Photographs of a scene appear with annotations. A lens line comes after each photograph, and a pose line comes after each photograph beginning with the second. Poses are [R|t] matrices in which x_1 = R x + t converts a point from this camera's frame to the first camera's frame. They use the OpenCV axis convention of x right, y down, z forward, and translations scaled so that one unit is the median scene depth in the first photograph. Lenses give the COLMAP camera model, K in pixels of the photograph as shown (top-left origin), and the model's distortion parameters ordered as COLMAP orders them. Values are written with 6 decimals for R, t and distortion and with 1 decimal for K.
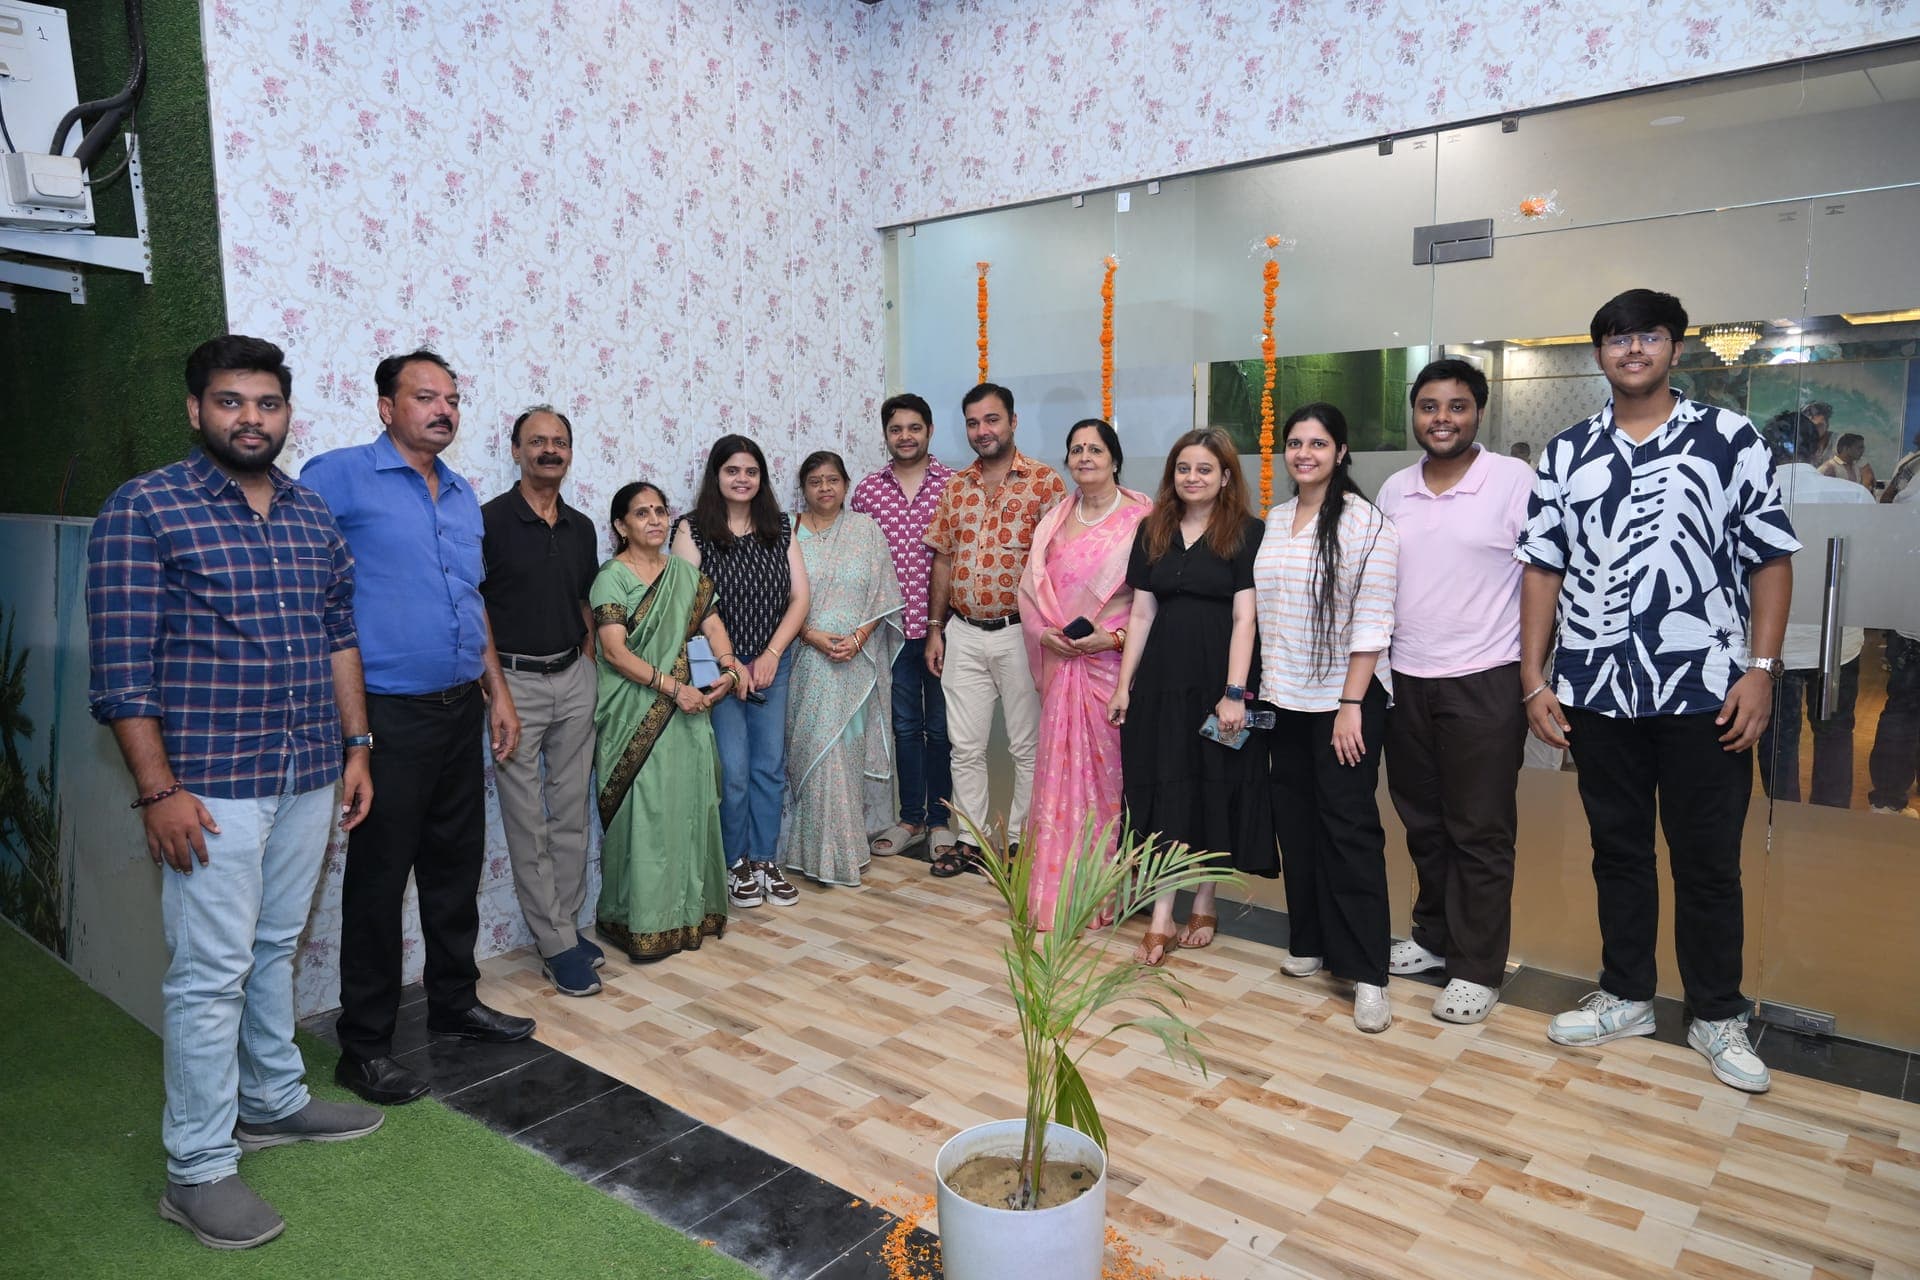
lens RADIAL K [[1297.5, 0, 960.0], [0, 1297.5, 640.0], [0, 0, 1]] dist [-0.007564, 0.001449]
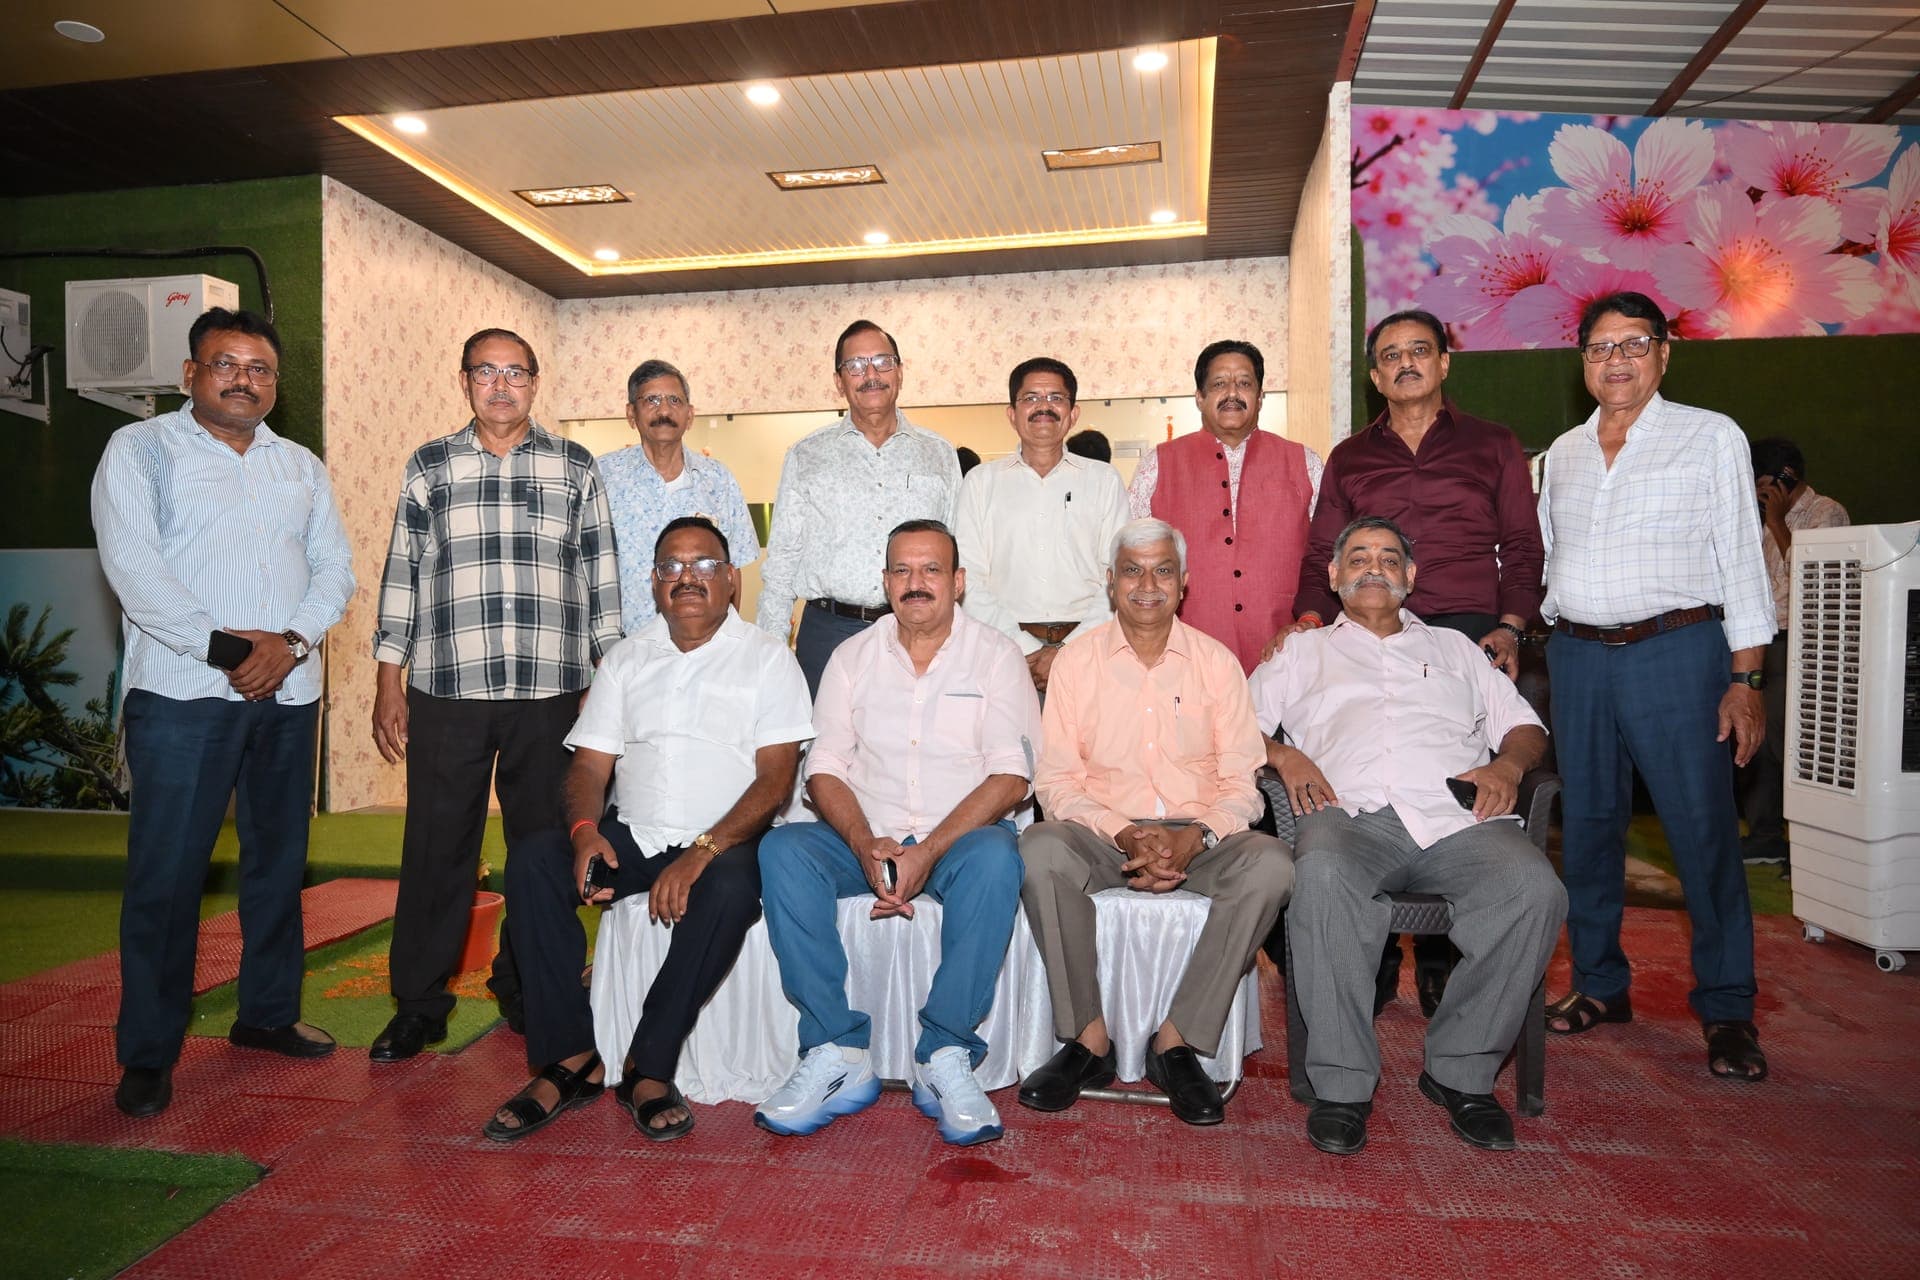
lens RADIAL K [[1297.5, 0, 960.0], [0, 1297.5, 640.0], [0, 0, 1]] dist [-0.007564, 0.001449]
pose [[0.859486, 0.006828, 0.511114, -0.647607], [0.055804, 0.992681, -0.107101, 0.273979], [-0.508104, 0.120574, 0.852814, -1.006326]]
